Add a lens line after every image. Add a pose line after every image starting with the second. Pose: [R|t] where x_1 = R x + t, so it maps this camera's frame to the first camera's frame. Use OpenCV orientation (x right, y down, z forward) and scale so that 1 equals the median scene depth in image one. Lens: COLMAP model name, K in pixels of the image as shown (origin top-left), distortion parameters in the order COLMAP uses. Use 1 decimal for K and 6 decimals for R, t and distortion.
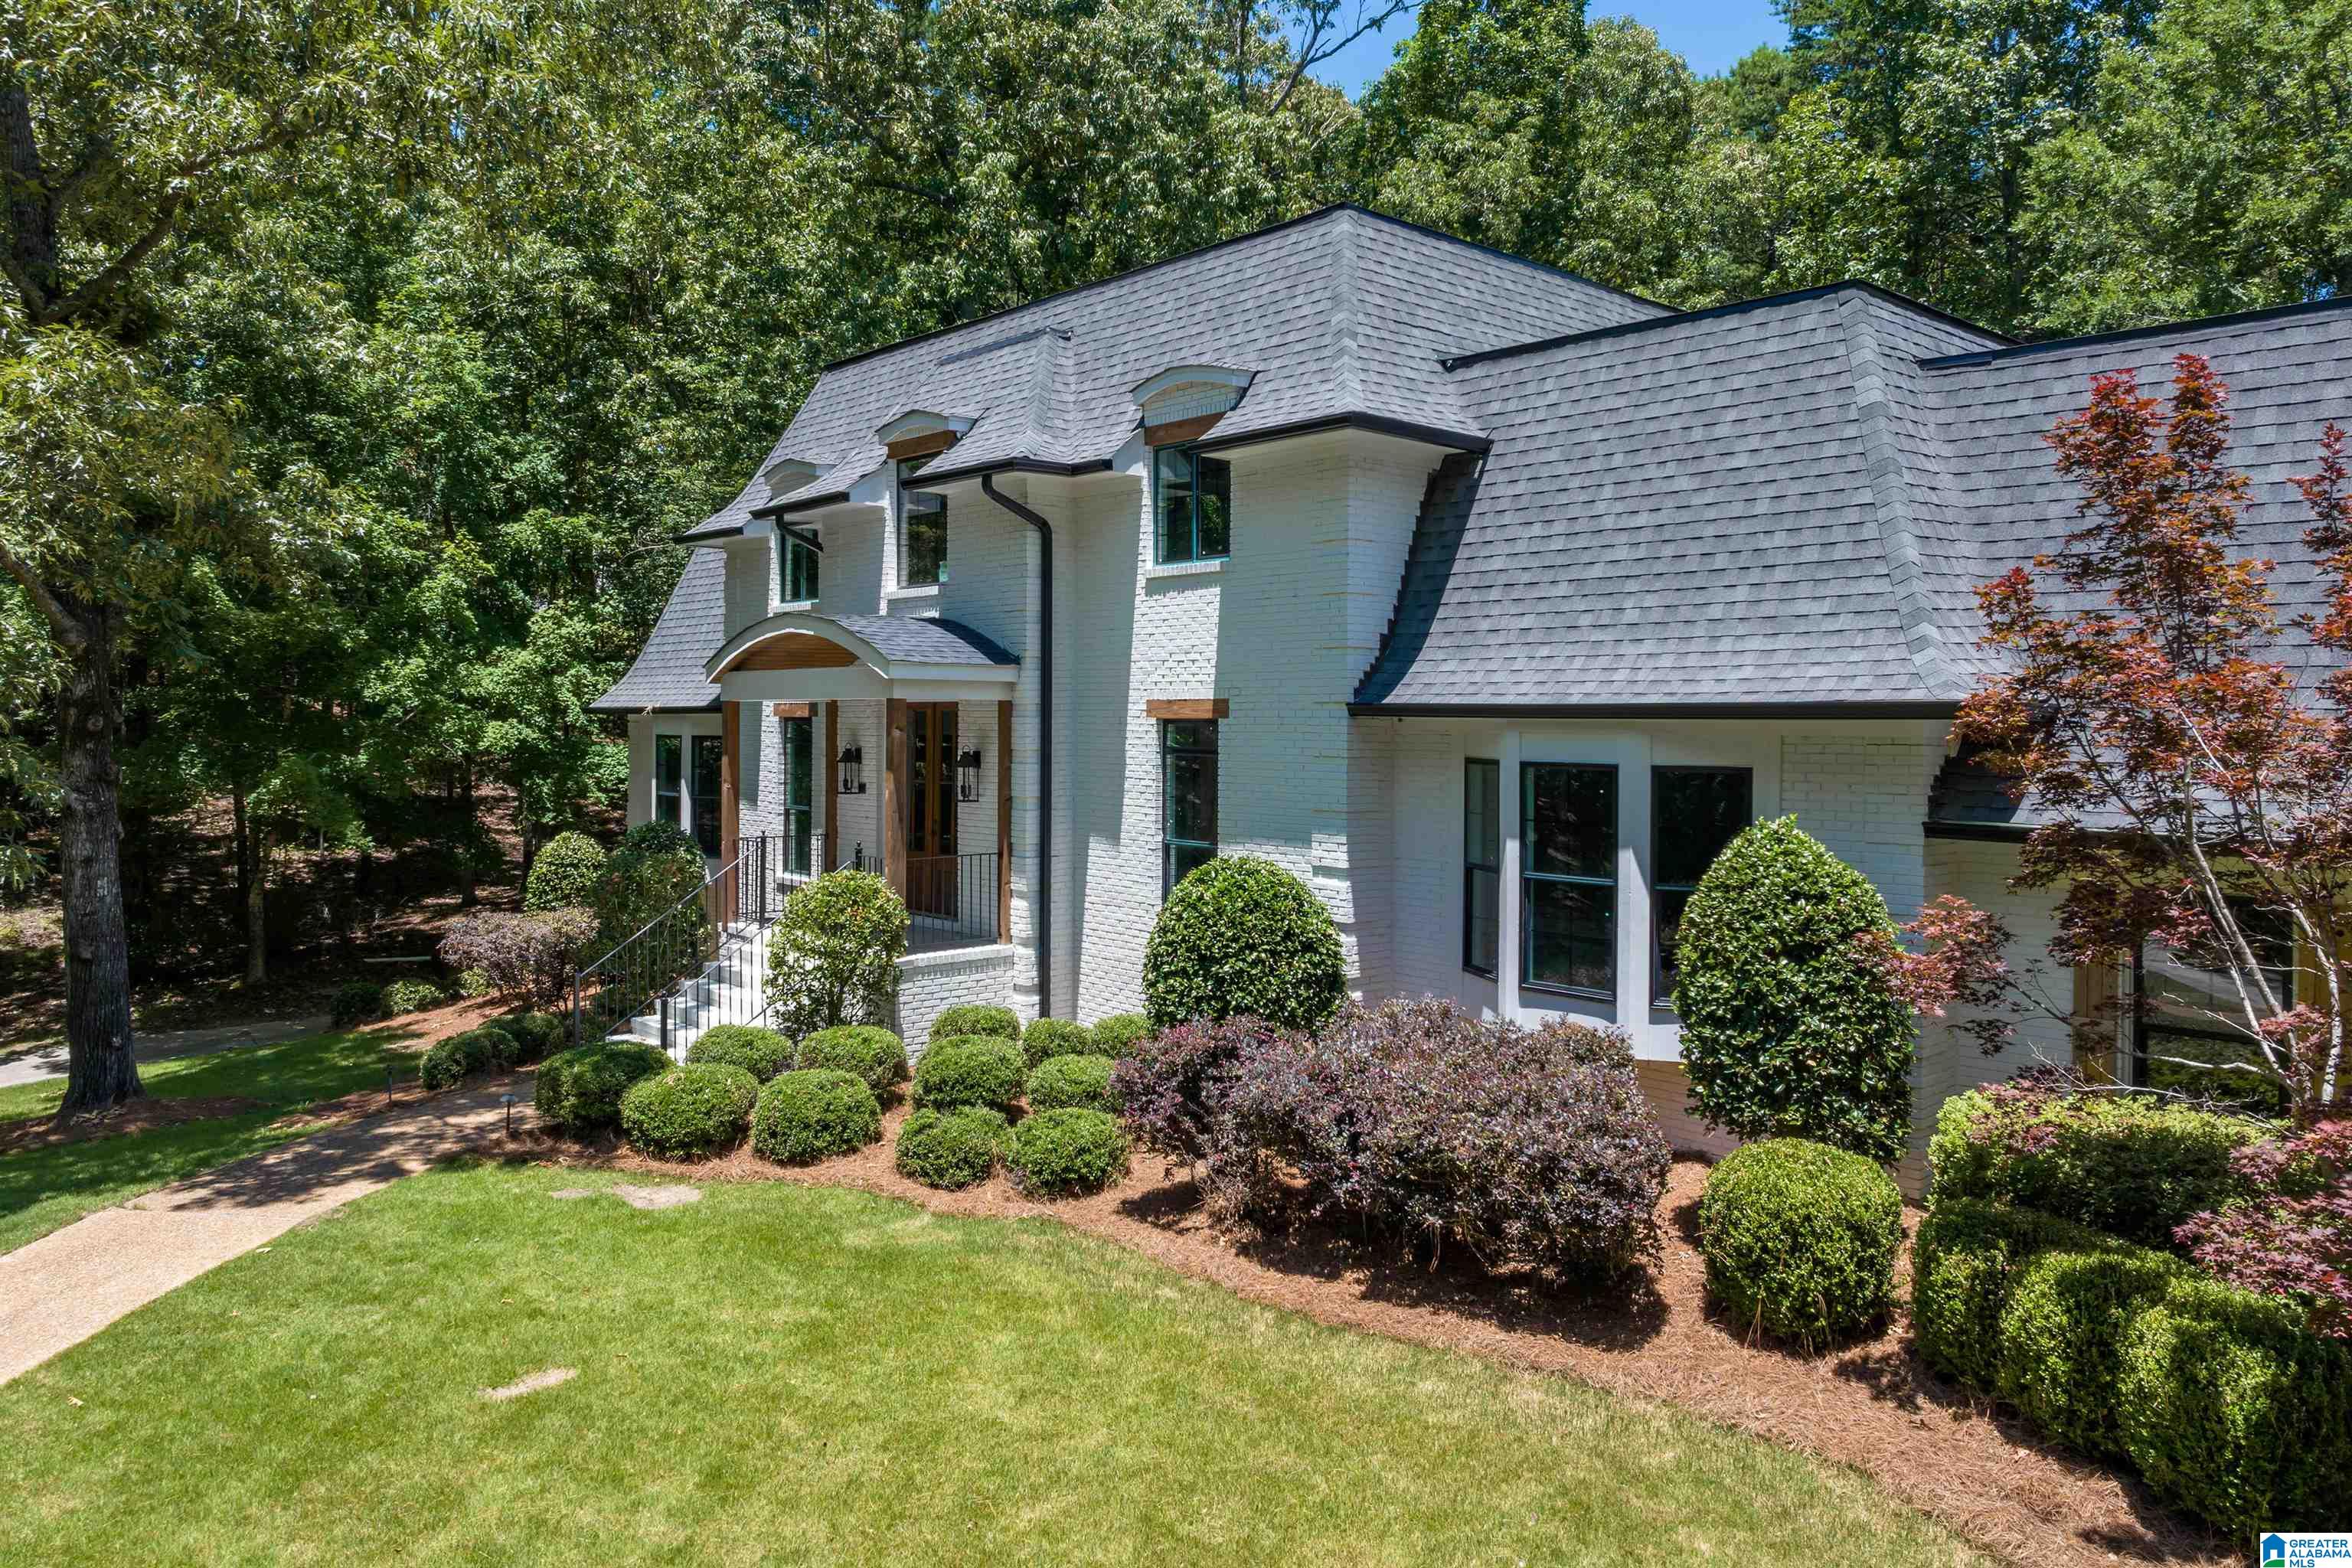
lens RADIAL K [[1679.2, 0, 1183.3], [0, 1679.2, 722.8], [0, 0, 1]] dist [-0.020654, -0.022553]
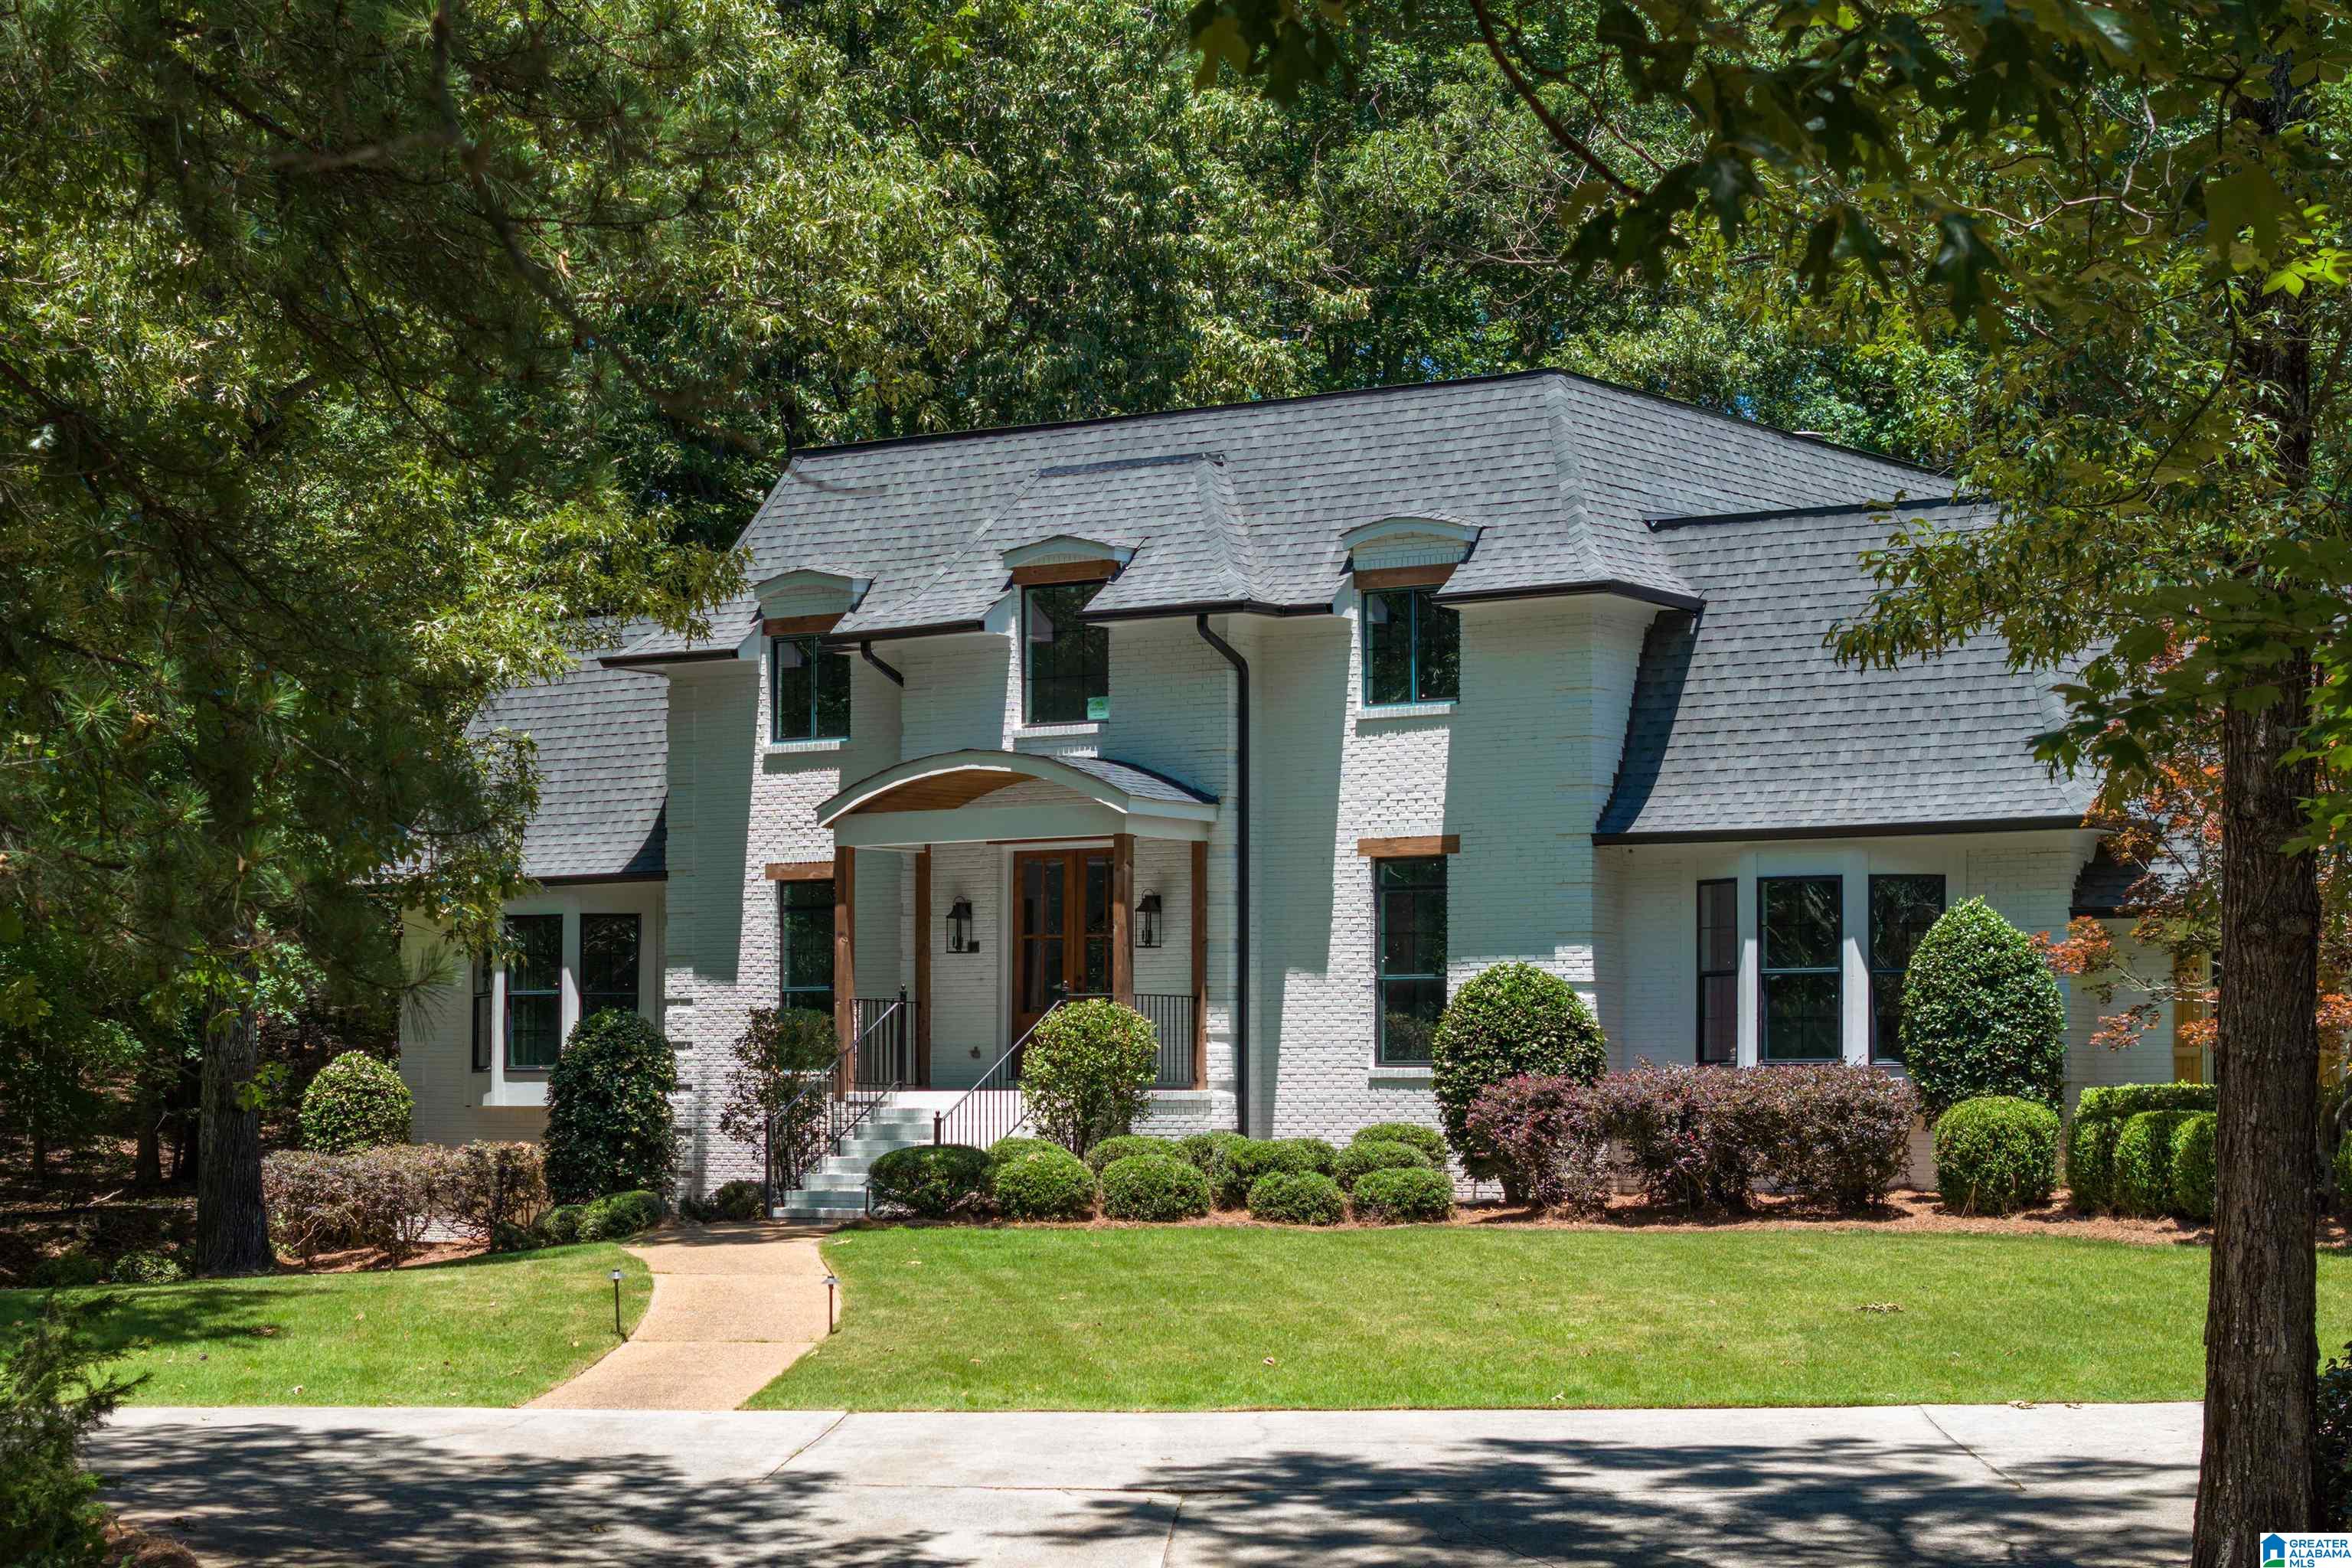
lens RADIAL K [[4843.9, 0, 1176.0], [0, 4843.9, 948.8], [0, 0, 1]] dist [-0.145268, 0.843575]
pose [[0.974416, 0.006377, 0.224663, -0.895186], [0.002764, 0.999182, -0.040349, 0.193917], [-0.224737, 0.039938, 0.973601, -2.073194]]
